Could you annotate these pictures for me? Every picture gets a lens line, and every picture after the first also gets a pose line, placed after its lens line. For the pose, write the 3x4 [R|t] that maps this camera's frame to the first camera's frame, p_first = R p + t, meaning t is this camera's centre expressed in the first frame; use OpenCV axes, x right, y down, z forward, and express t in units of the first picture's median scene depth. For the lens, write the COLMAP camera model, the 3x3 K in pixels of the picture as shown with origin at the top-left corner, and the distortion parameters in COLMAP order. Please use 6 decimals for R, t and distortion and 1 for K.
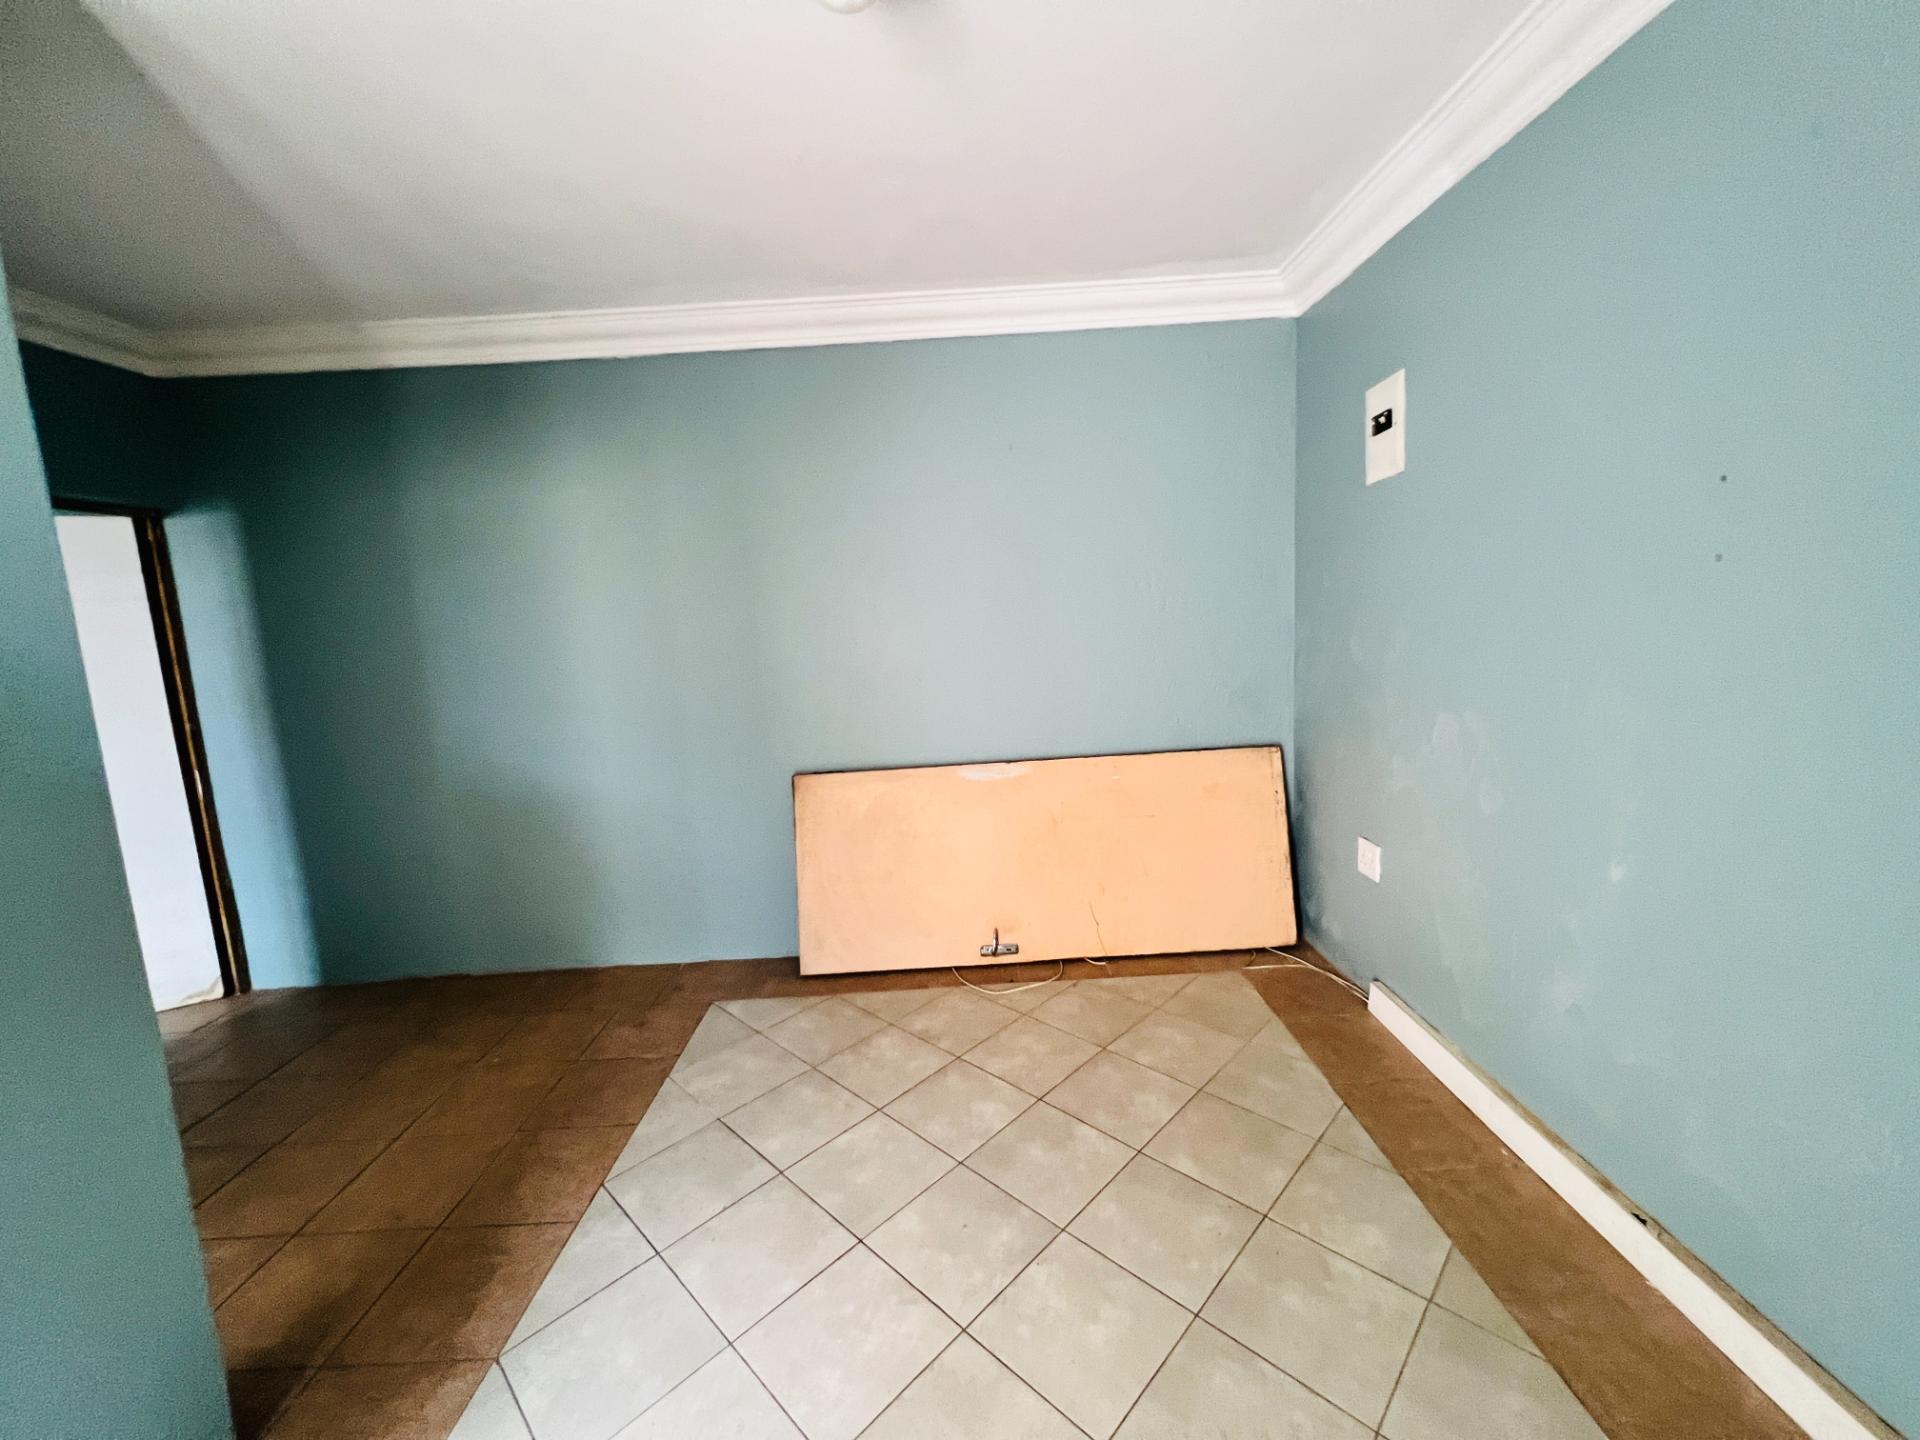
lens RADIAL K [[768.4, 0, 953.8], [0, 768.4, 715.5], [0, 0, 1]] dist [-0.002461, 0.000725]
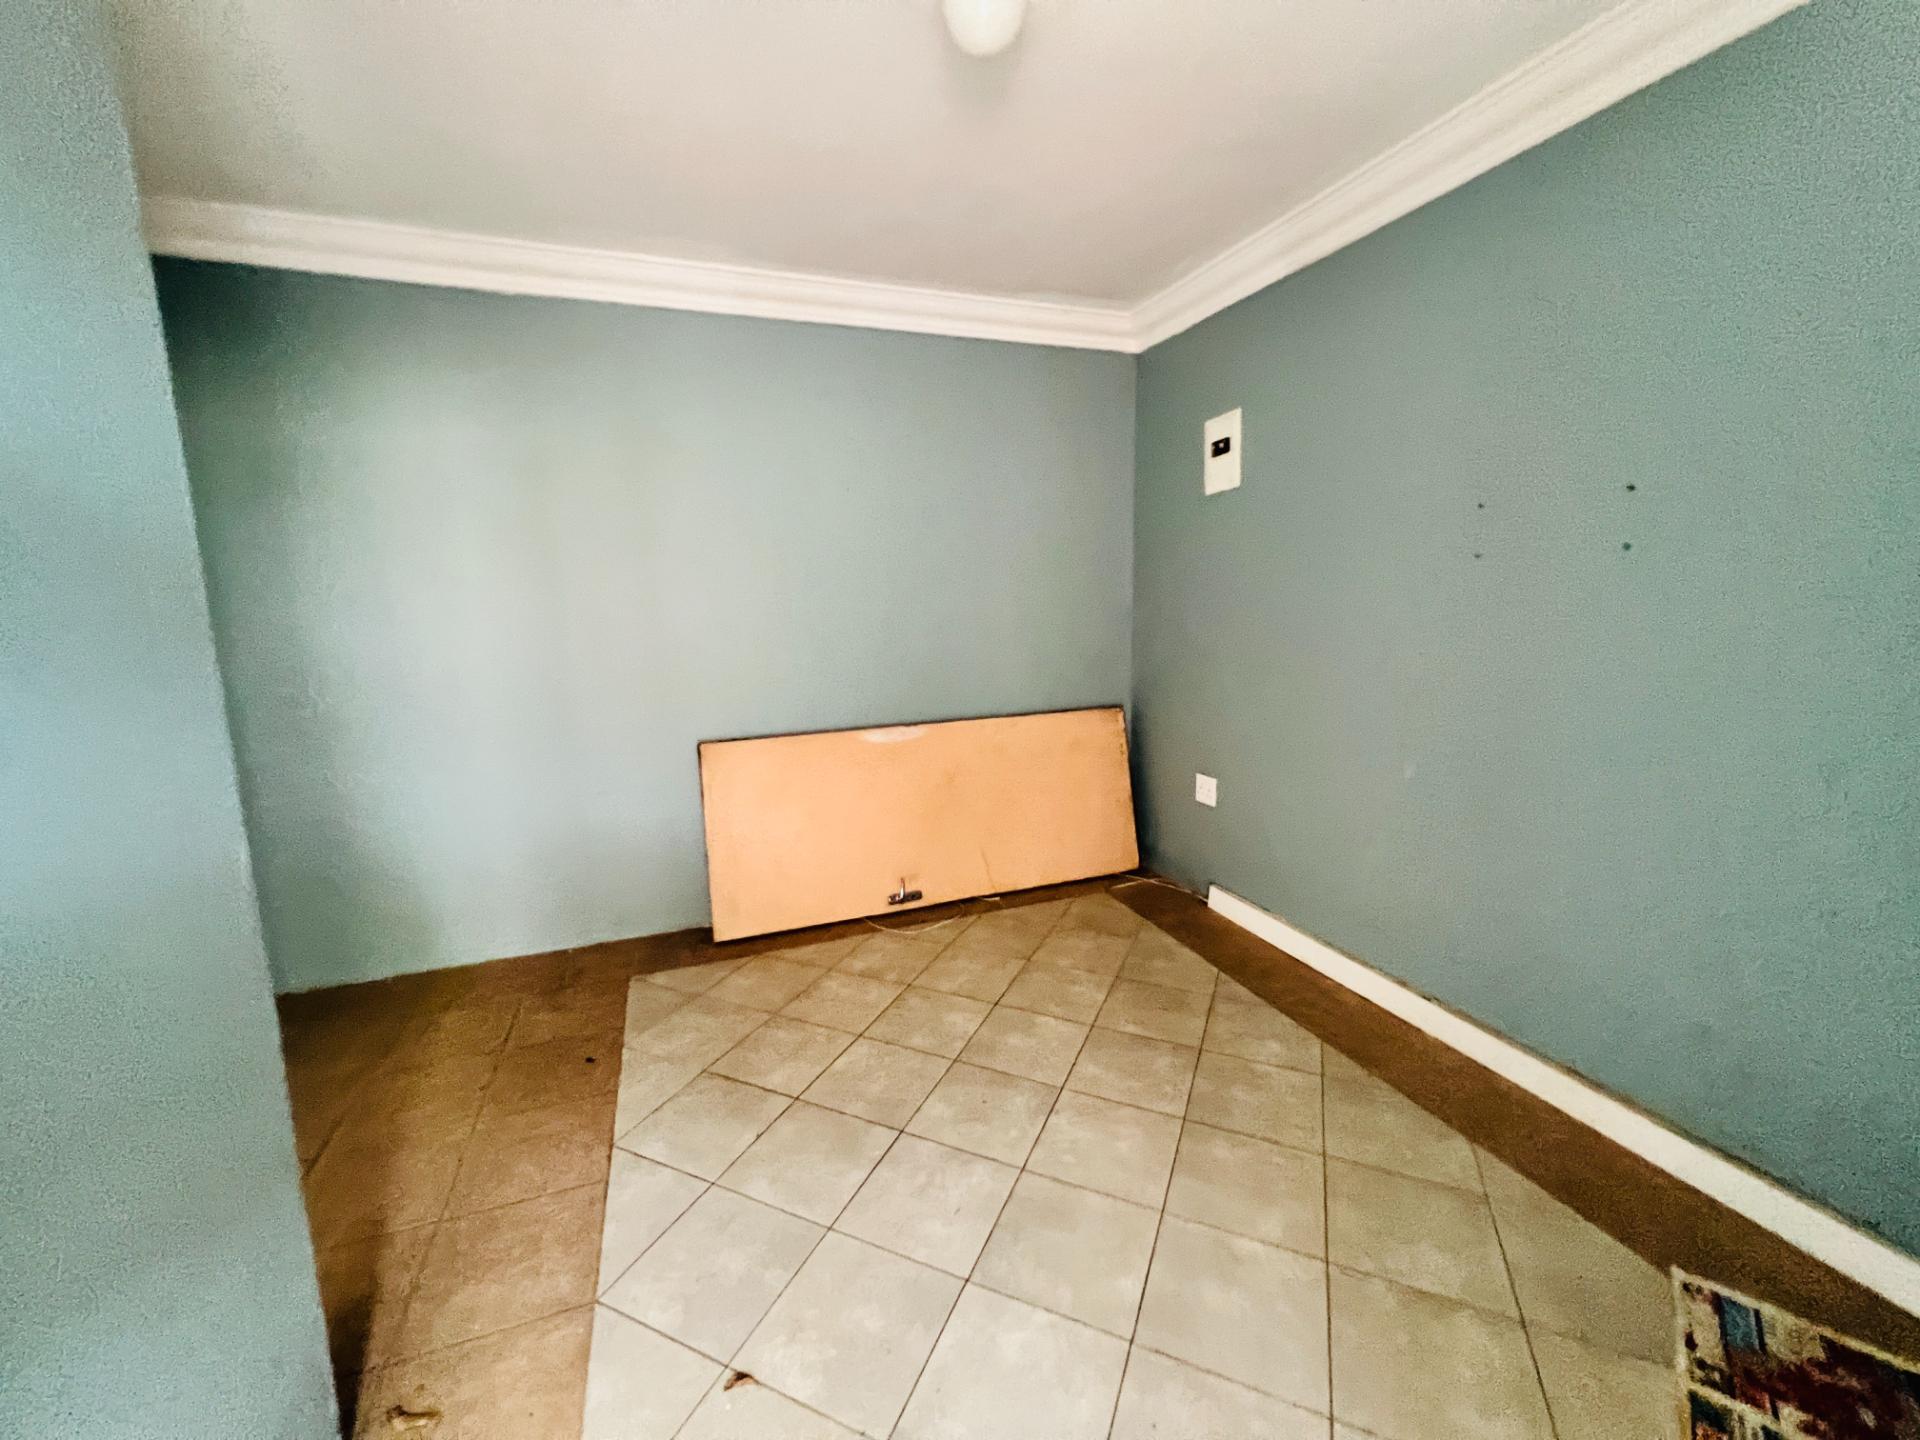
lens RADIAL K [[768.4, 0, 955.1], [0, 768.4, 713.3], [0, 0, 1]] dist [-0.002461, 0.000725]
pose [[0.939295, -0.017768, 0.342651, -0.293356], [0.015871, 0.999839, 0.008341, 0.044519], [-0.342744, -0.002396, 0.939426, -0.056930]]
